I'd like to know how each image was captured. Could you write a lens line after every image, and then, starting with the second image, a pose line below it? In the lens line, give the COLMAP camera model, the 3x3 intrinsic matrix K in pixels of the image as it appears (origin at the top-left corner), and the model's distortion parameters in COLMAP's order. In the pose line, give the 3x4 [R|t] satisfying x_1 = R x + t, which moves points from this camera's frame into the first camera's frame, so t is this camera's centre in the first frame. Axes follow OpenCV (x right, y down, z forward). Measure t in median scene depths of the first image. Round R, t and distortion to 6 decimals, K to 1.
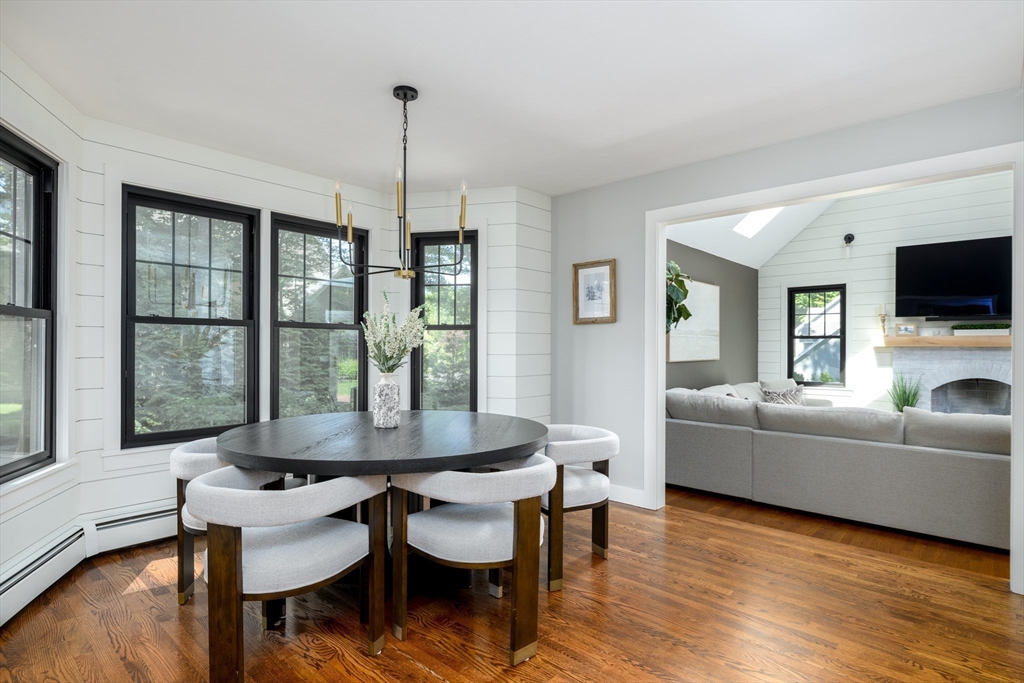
lens RADIAL K [[532.1, 0, 512.0], [0, 532.1, 341.5], [0, 0, 1]] dist [-0.001470, -0.000336]
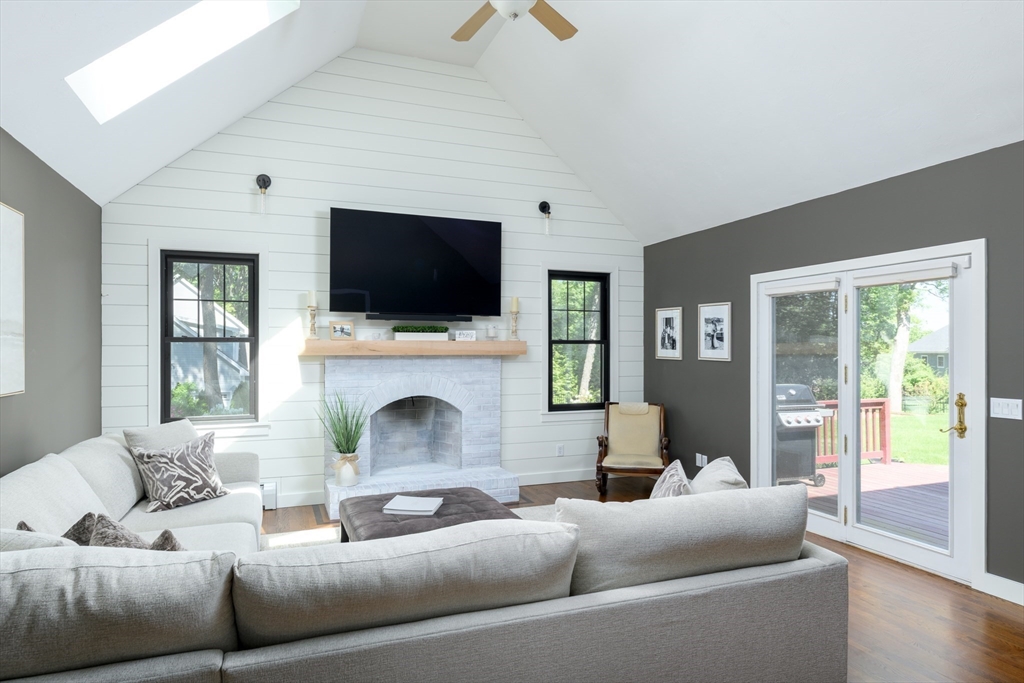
lens RADIAL K [[612.5, 0, 511.2], [0, 612.5, 349.4], [0, 0, 1]] dist [0.001507, -0.000939]
pose [[0.464937, -0.003437, 0.885337, 0.139799], [-0.007205, 0.999945, 0.007666, -0.005394], [-0.885314, -0.009943, 0.464887, 0.429684]]
